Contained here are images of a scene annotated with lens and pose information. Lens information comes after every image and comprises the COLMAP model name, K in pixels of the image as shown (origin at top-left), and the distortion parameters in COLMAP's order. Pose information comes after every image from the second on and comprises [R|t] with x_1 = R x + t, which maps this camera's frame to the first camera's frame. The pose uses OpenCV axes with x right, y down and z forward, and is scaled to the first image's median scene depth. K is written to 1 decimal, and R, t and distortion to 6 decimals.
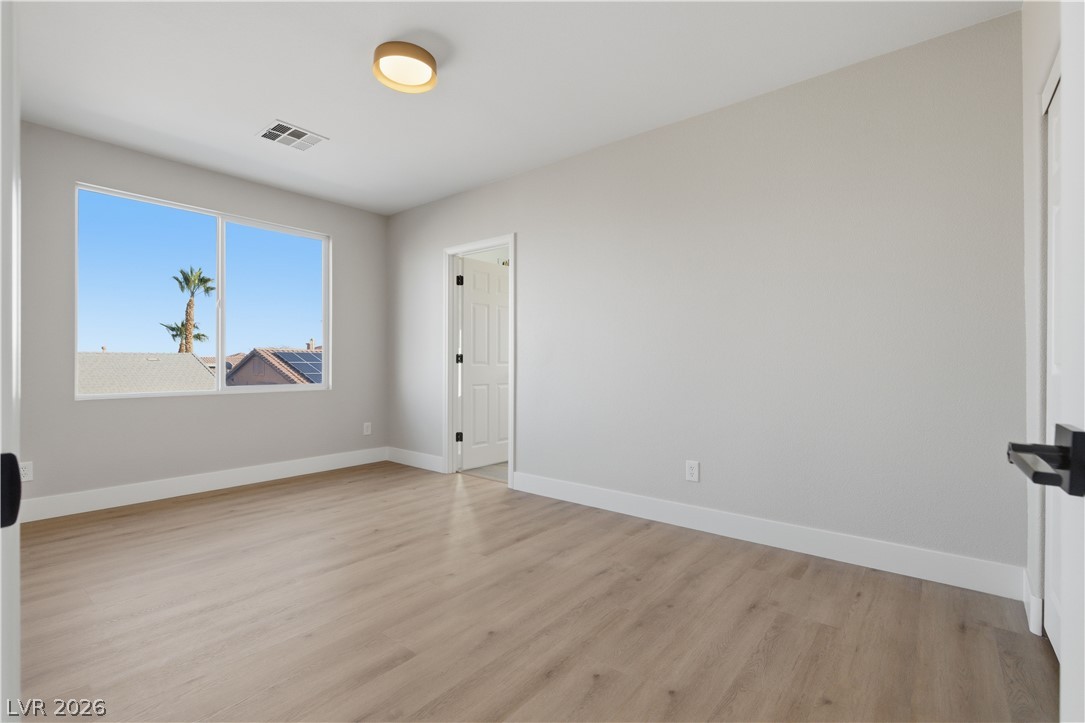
lens RADIAL K [[494.7, 0, 548.2], [0, 494.7, 364.1], [0, 0, 1]] dist [-0.000980, -0.000177]
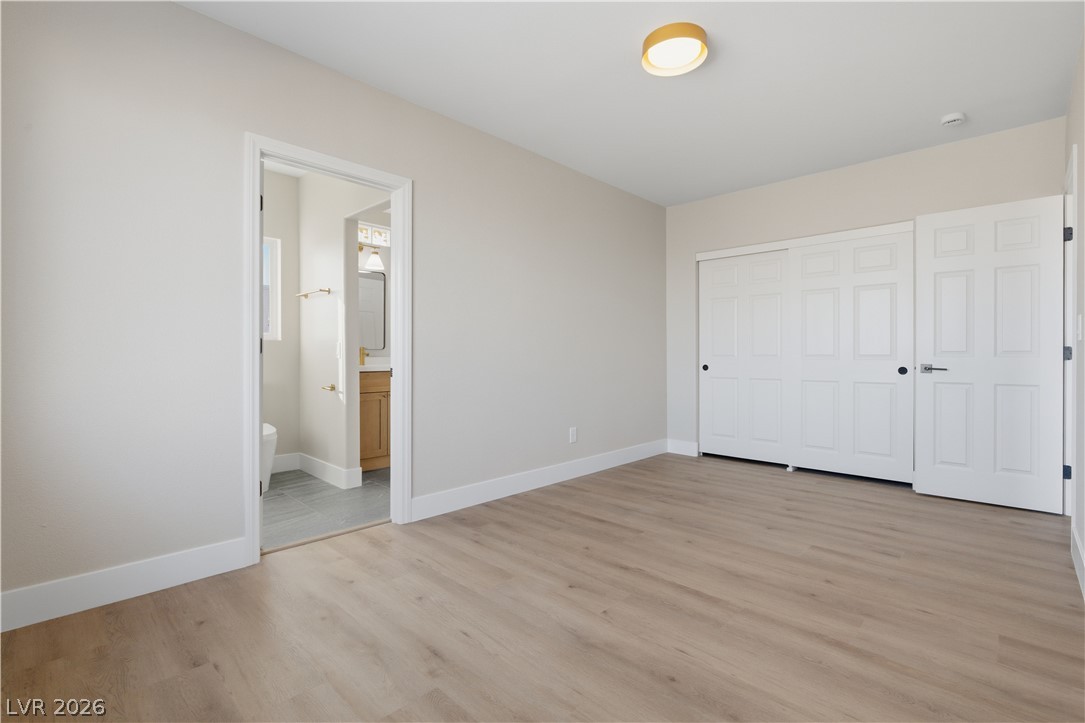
lens RADIAL K [[494.7, 0, 548.5], [0, 494.7, 355.9], [0, 0, 1]] dist [-0.000980, -0.000177]
pose [[0.082976, -0.007381, 0.996524, -1.058331], [0.000735, 0.999973, 0.007345, -0.010573], [-0.996551, 0.000122, 0.082979, 0.955309]]
